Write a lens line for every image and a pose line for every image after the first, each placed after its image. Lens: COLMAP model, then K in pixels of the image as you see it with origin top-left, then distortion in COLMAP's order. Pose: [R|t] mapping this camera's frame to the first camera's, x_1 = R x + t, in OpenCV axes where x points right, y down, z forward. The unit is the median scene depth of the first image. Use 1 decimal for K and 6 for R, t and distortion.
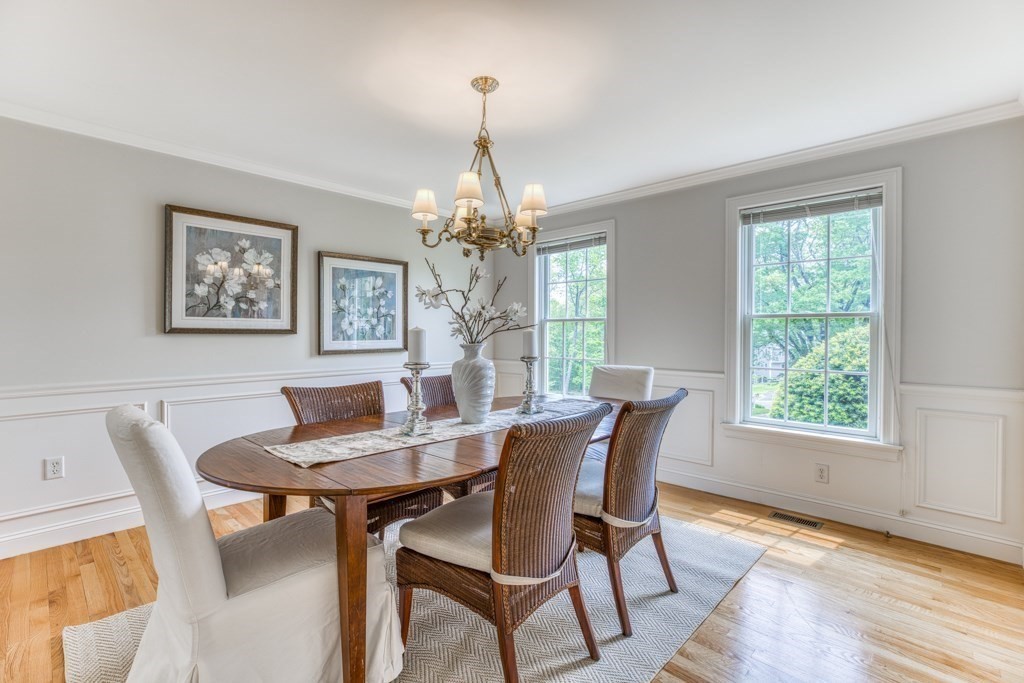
lens RADIAL K [[467.2, 0, 505.3], [0, 467.2, 334.2], [0, 0, 1]] dist [-0.021142, 0.009678]
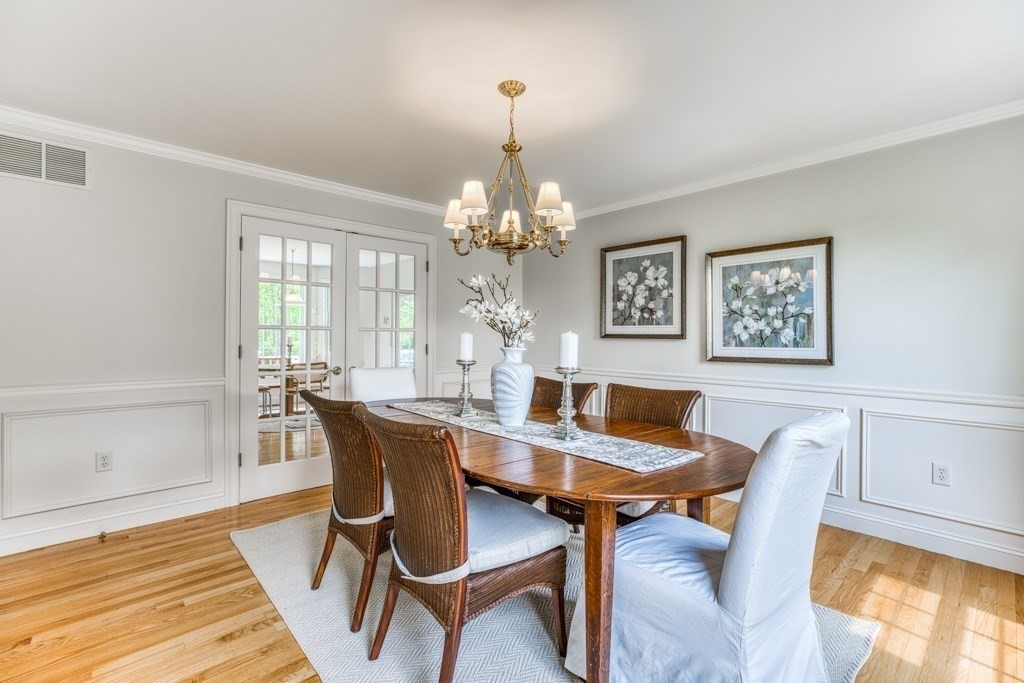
lens RADIAL K [[467.2, 0, 507.0], [0, 467.2, 340.0], [0, 0, 1]] dist [-0.021142, 0.009678]
pose [[-0.073582, 0.002340, -0.997286, 0.635921], [-0.009619, 0.999949, 0.003056, 0.002353], [0.997243, 0.009818, -0.073556, 0.699840]]
